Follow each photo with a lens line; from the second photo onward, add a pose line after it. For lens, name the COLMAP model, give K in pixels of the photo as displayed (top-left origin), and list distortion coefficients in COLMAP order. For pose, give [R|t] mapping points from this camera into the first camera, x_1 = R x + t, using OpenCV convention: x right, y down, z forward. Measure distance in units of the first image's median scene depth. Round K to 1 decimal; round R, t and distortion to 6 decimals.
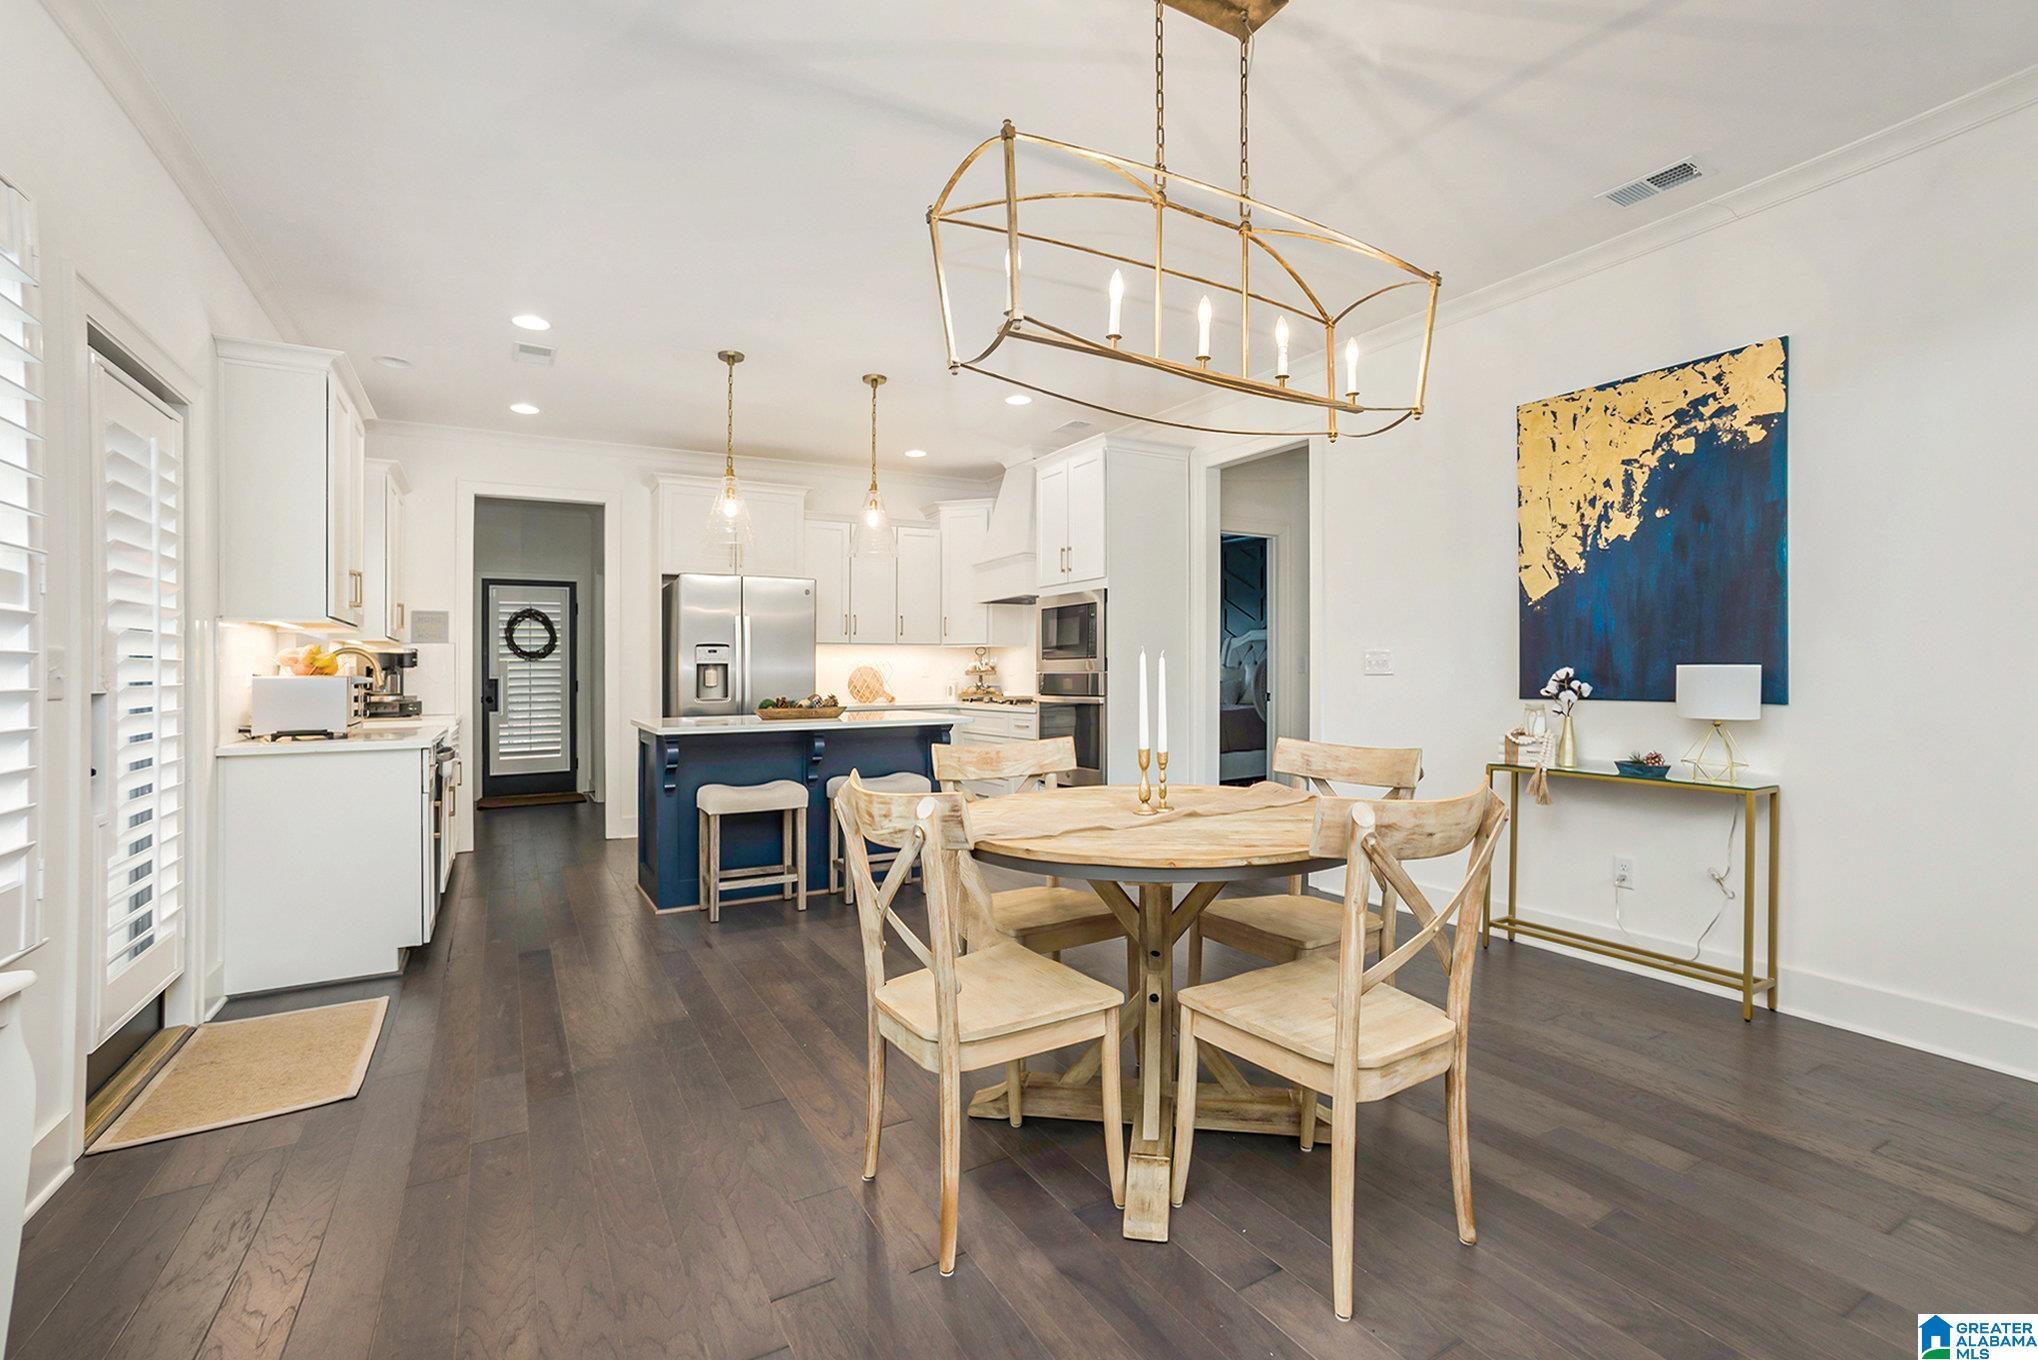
lens RADIAL K [[901.5, 0, 1000.8], [0, 901.5, 664.6], [0, 0, 1]] dist [-0.038307, 0.018475]
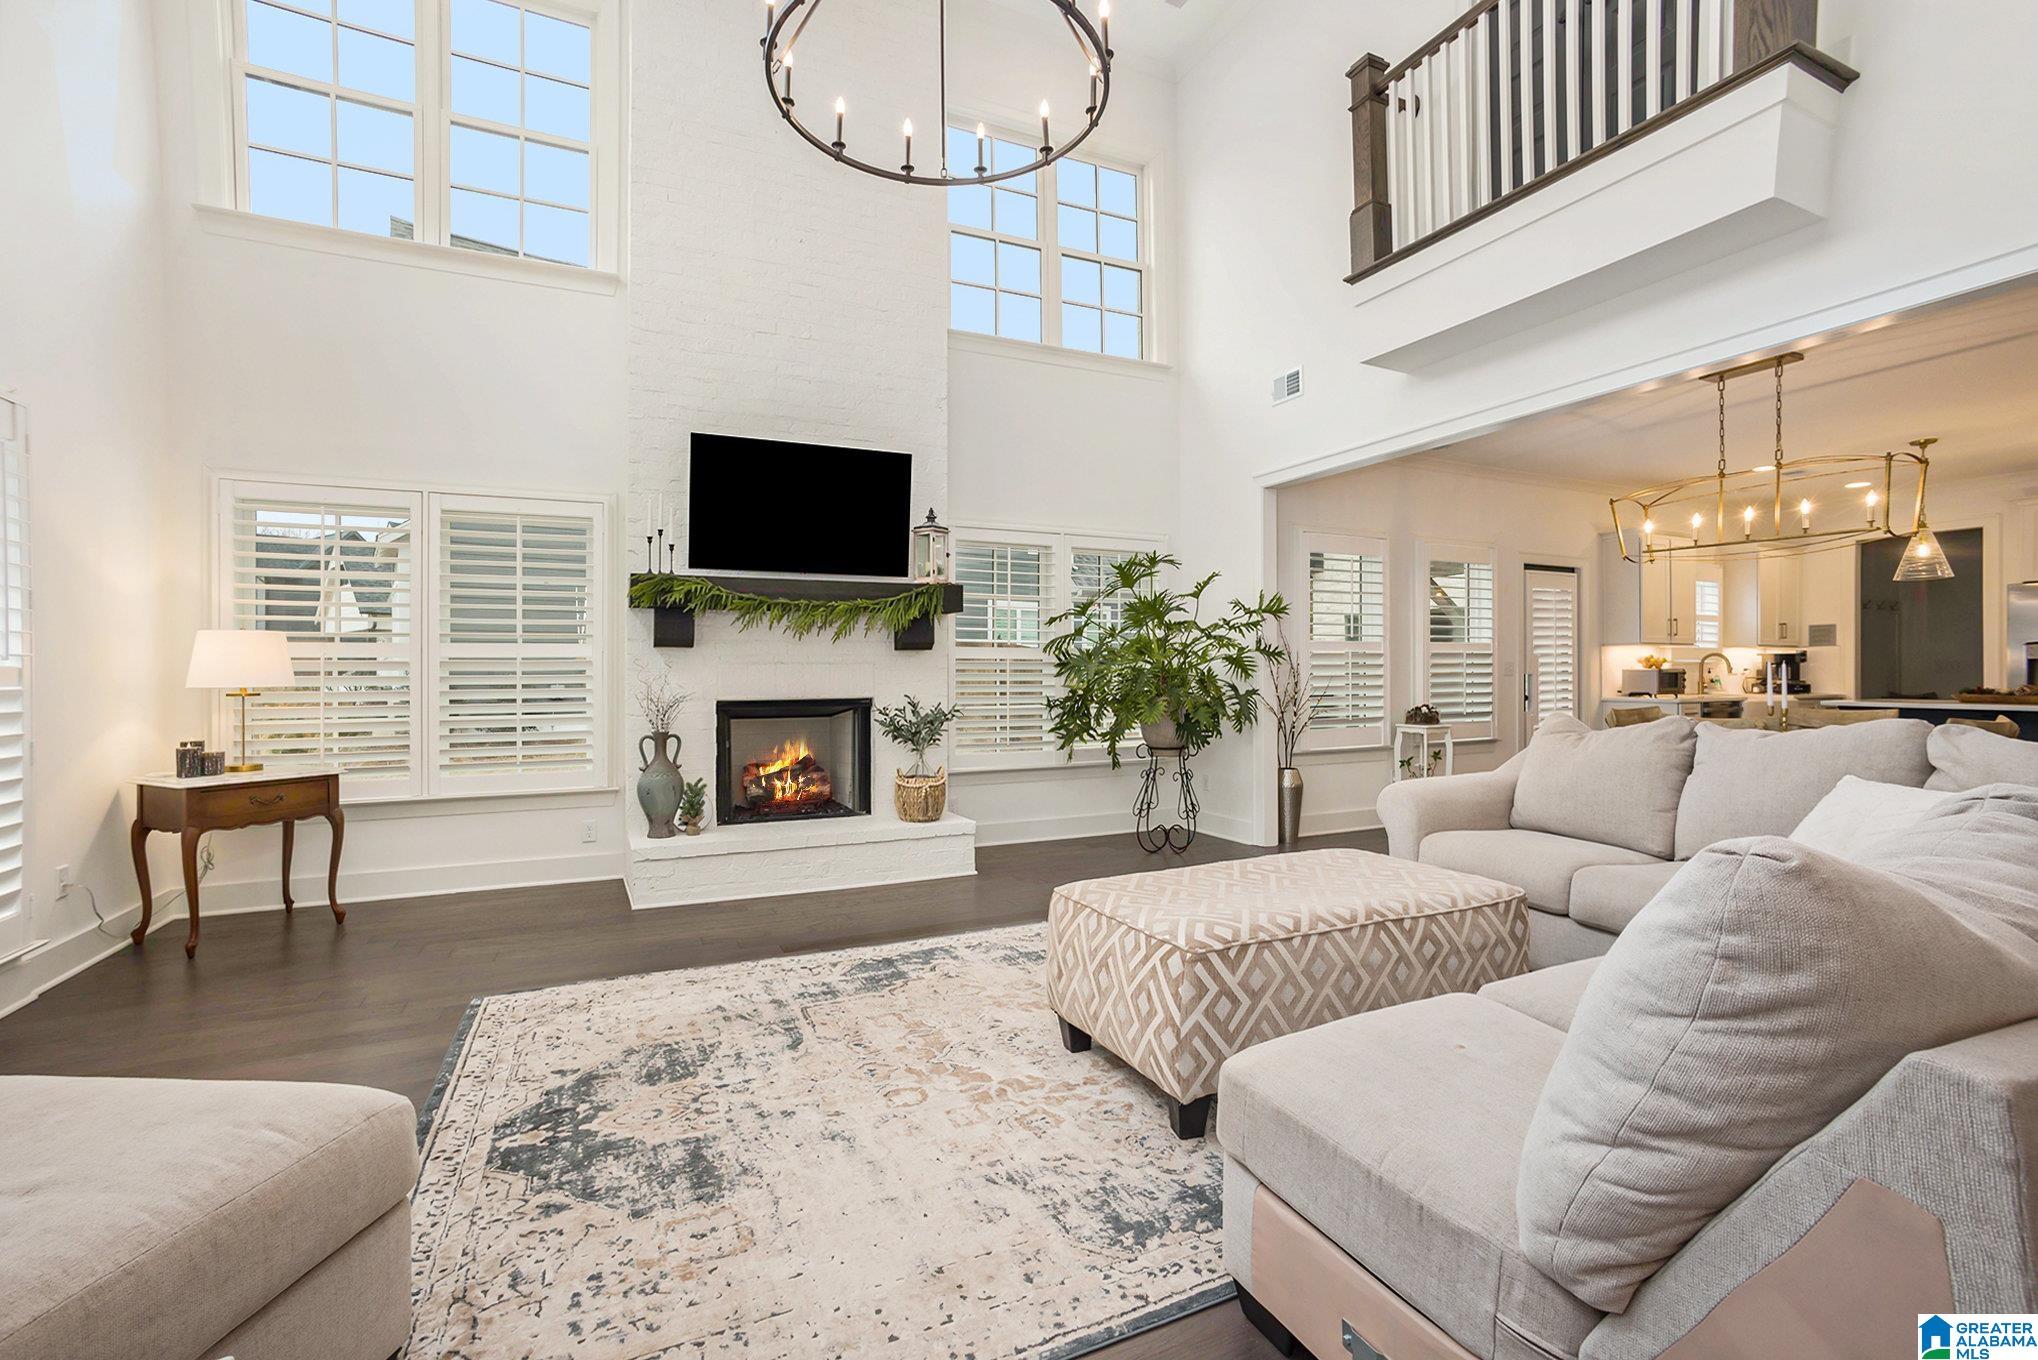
lens RADIAL K [[901.5, 0, 1007.4], [0, 901.5, 683.8], [0, 0, 1]] dist [-0.038307, 0.018475]
pose [[-0.078628, 0.019511, -0.996713, 1.514652], [0.014547, 0.999724, 0.018422, -0.013608], [0.996798, -0.013051, -0.078890, -0.404552]]
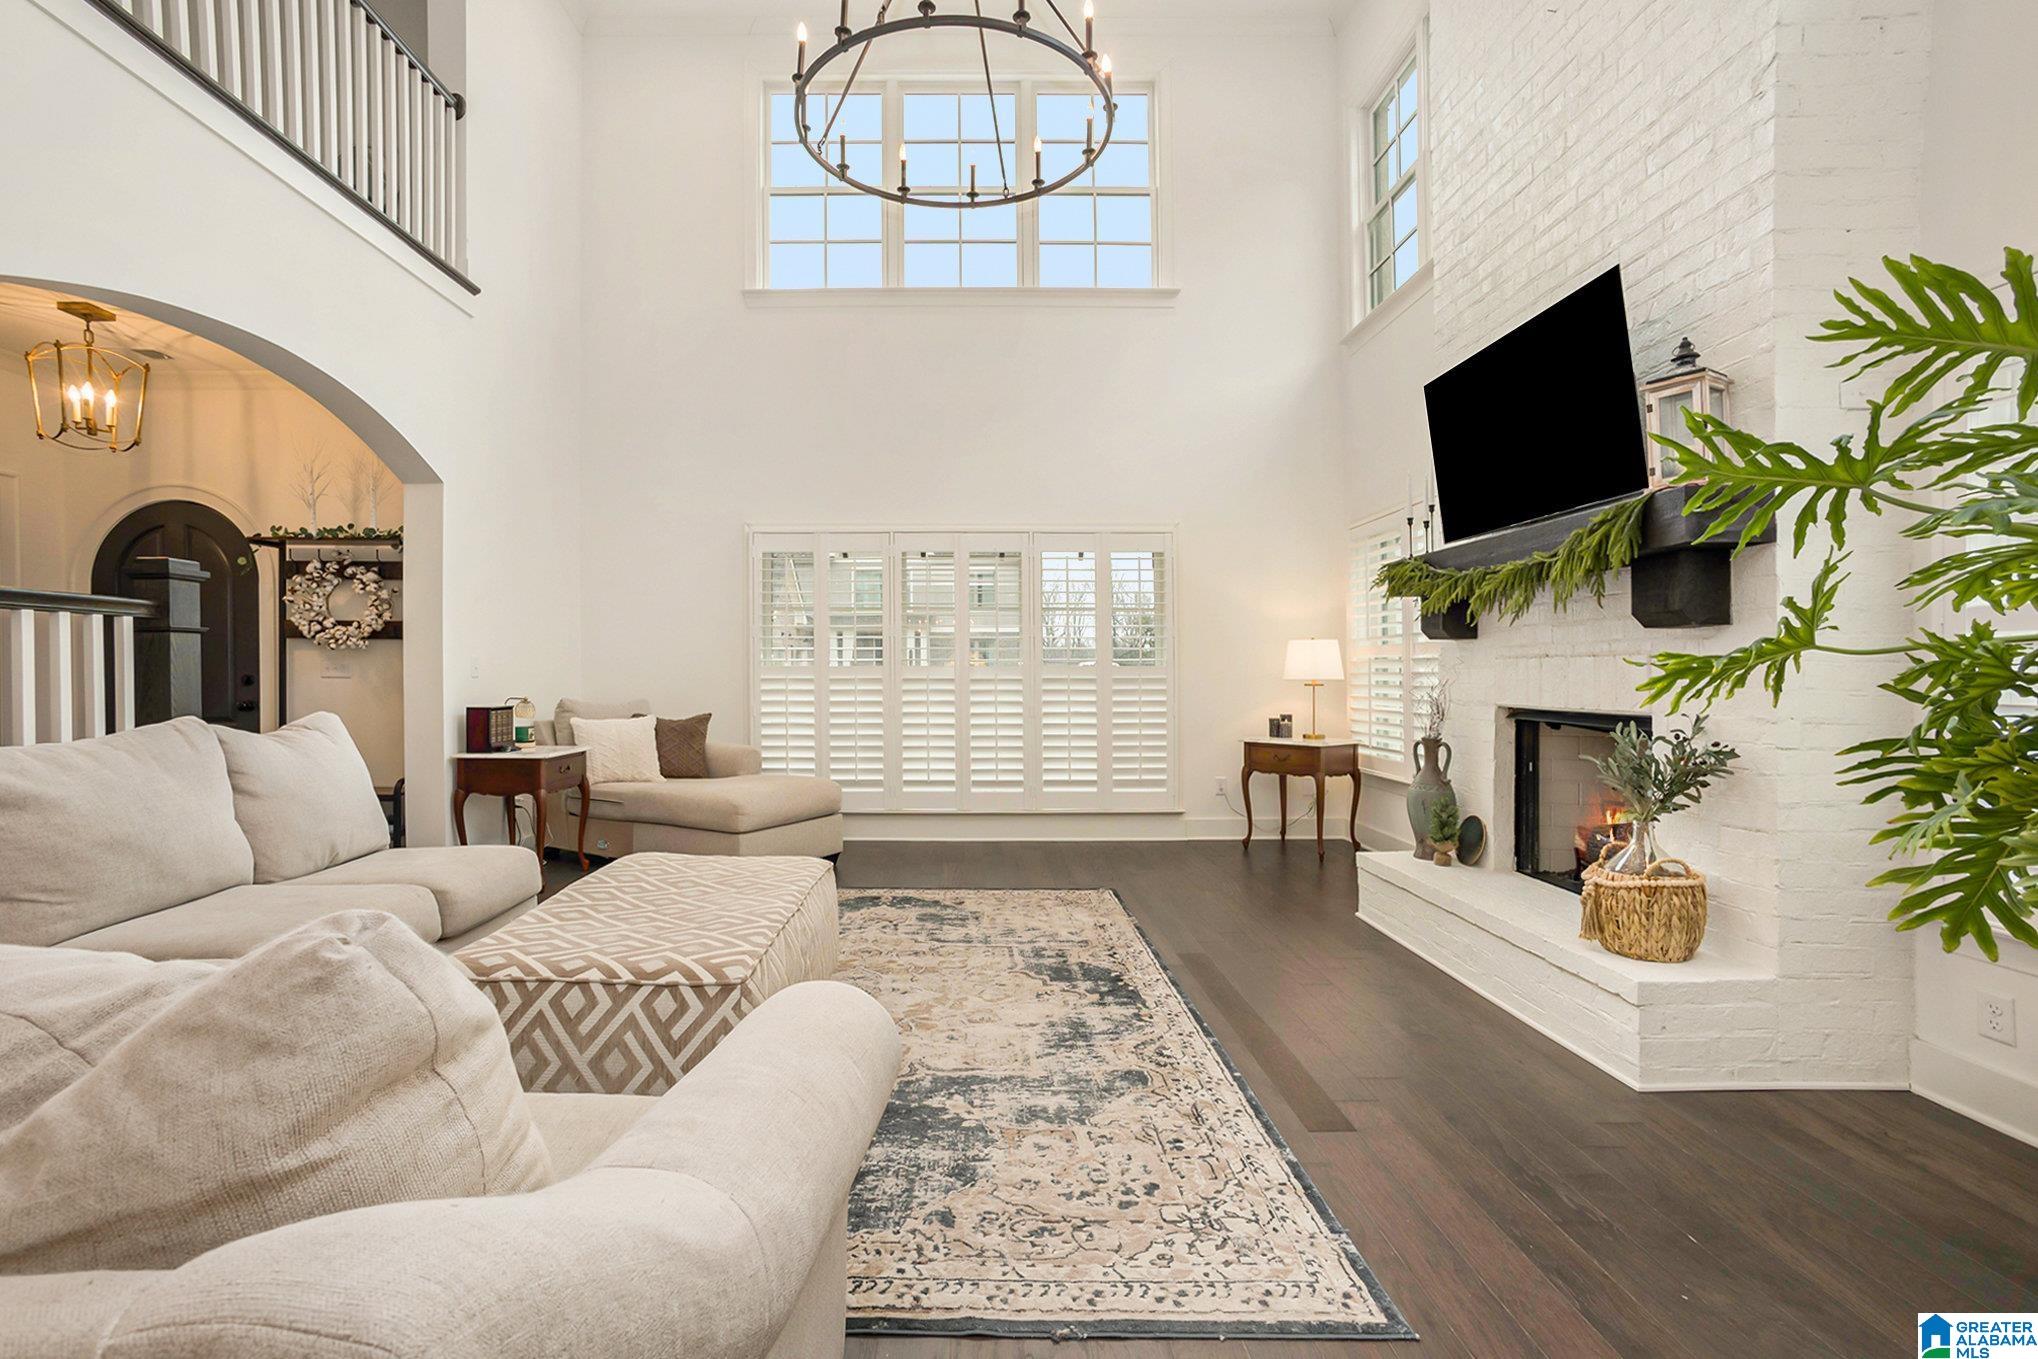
lens RADIAL K [[901.5, 0, 982.1], [0, 901.5, 682.7], [0, 0, 1]] dist [-0.038307, 0.018475]
pose [[-0.876778, 0.003264, 0.480885, 0.175512], [0.002365, 0.999994, -0.002476, 0.005385], [-0.480890, -0.001034, -0.876780, 0.276794]]
